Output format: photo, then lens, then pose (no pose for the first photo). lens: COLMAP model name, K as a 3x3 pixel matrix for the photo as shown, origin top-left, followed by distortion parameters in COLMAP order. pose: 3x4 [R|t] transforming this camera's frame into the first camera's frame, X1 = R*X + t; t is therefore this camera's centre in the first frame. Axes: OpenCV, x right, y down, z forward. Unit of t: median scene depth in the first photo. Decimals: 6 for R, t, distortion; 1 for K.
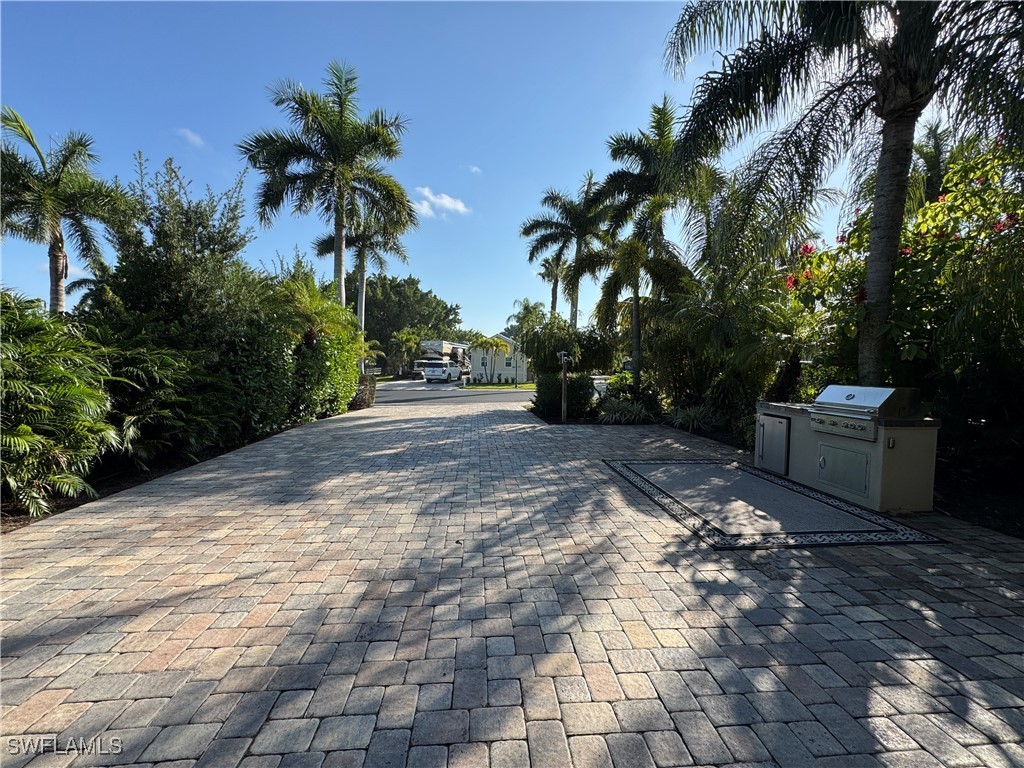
lens RADIAL K [[405.1, 0, 506.8], [0, 405.1, 383.7], [0, 0, 1]] dist [-0.001459, -0.000053]
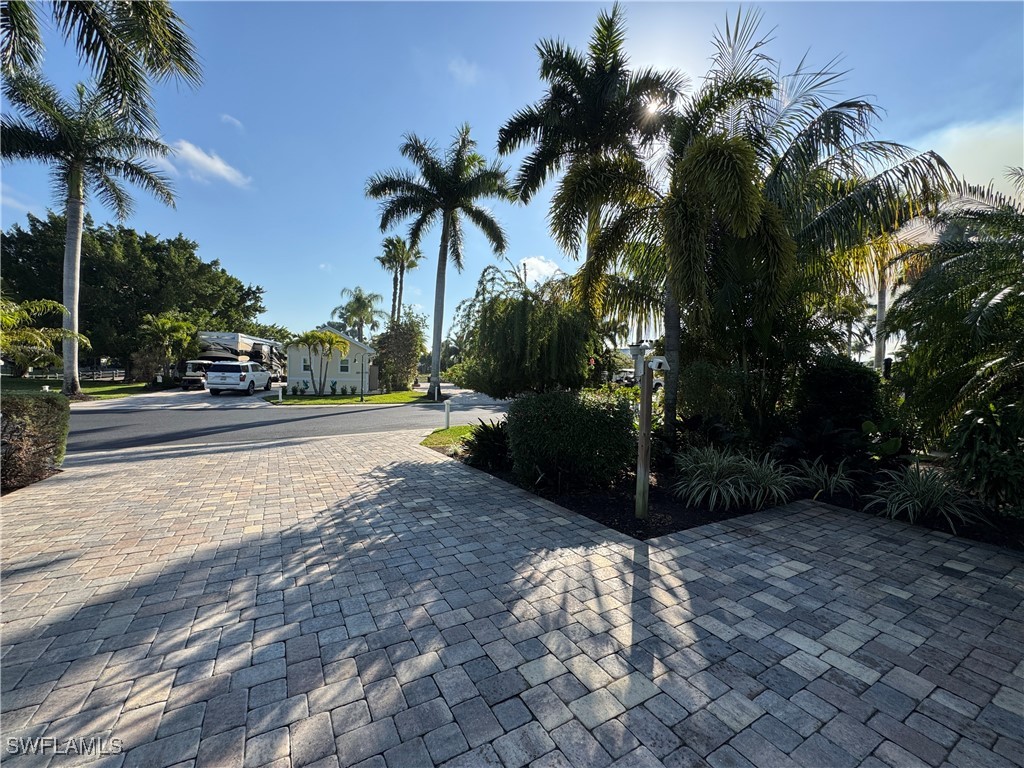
lens RADIAL K [[405.1, 0, 505.7], [0, 405.1, 383.4], [0, 0, 1]] dist [-0.001459, -0.000053]
pose [[0.903744, -0.001061, 0.428071, -0.103246], [0.006031, 0.999929, -0.010253, -0.025515], [-0.428030, 0.011848, 0.903687, 0.455912]]
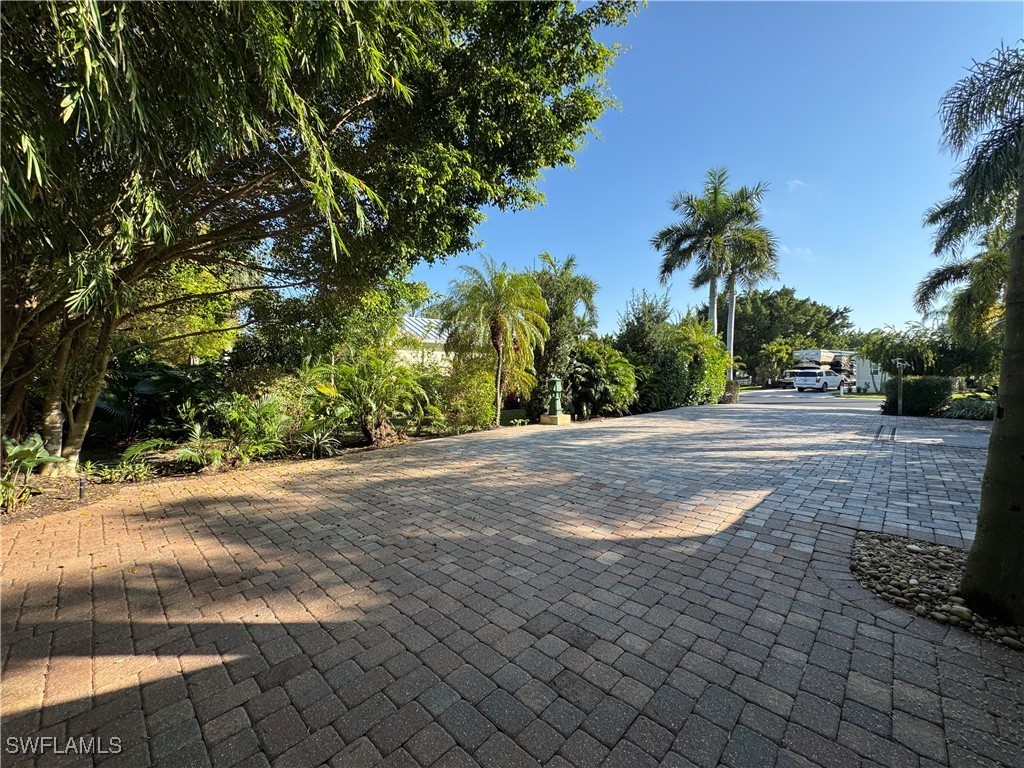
lens RADIAL K [[405.1, 0, 511.3], [0, 405.1, 384.7], [0, 0, 1]] dist [-0.001459, -0.000053]
pose [[0.664158, 0.002336, -0.747589, 0.185398], [-0.024521, 0.999525, -0.018661, 0.036076], [0.747190, 0.030726, 0.663899, -0.477597]]
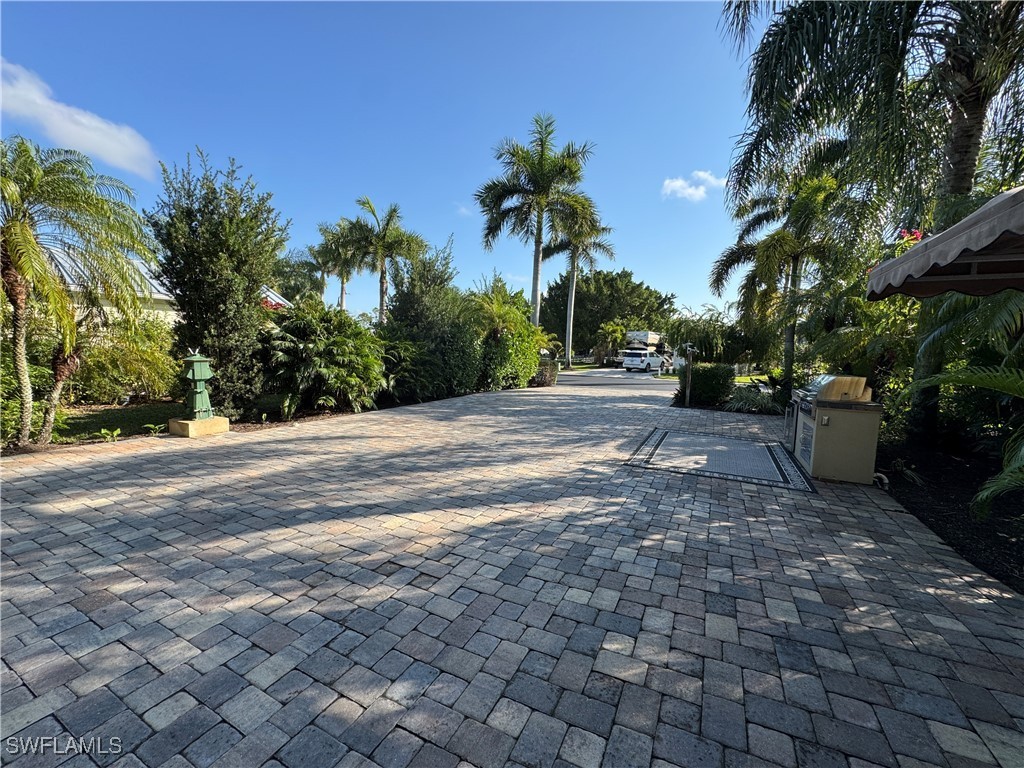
lens RADIAL K [[405.1, 0, 510.9], [0, 405.1, 383.8], [0, 0, 1]] dist [-0.001459, -0.000053]
pose [[0.854640, 0.056797, -0.516105, 0.199829], [-0.043739, 0.998341, 0.037438, 0.007494], [0.517375, -0.009422, 0.855707, -0.136468]]
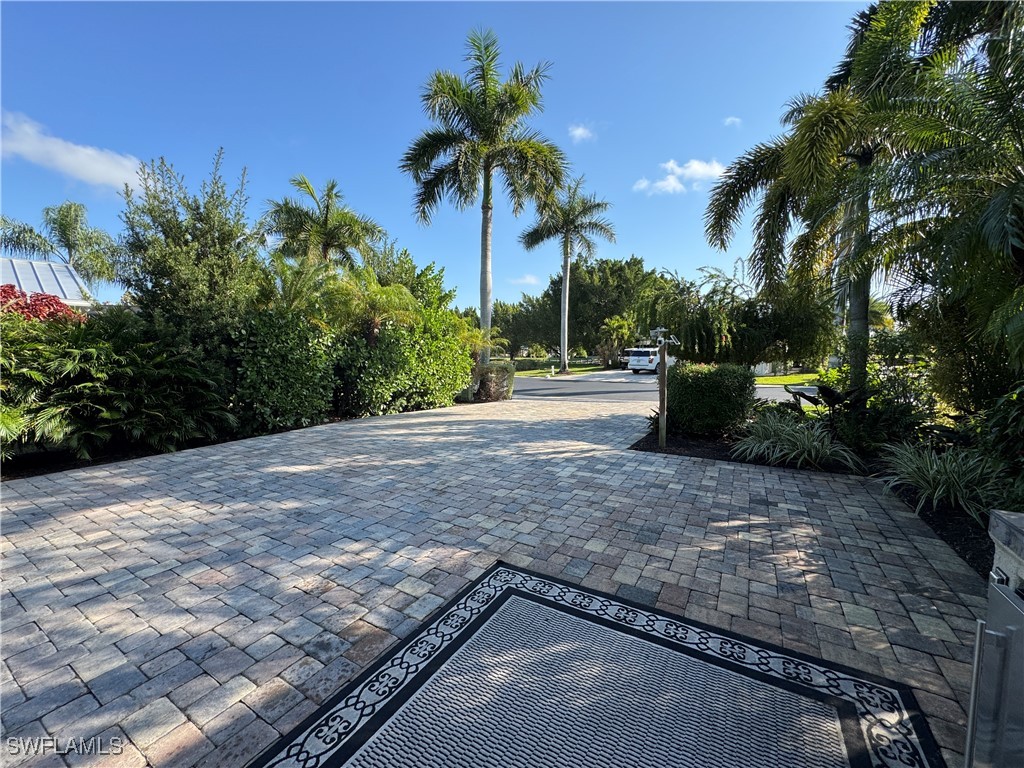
lens RADIAL K [[405.1, 0, 512.1], [0, 405.1, 383.5], [0, 0, 1]] dist [-0.001459, -0.000053]
pose [[0.820343, 0.028981, -0.571137, 0.199713], [-0.013776, 0.999427, 0.030926, -0.009642], [0.571706, -0.017502, 0.820272, 0.256210]]
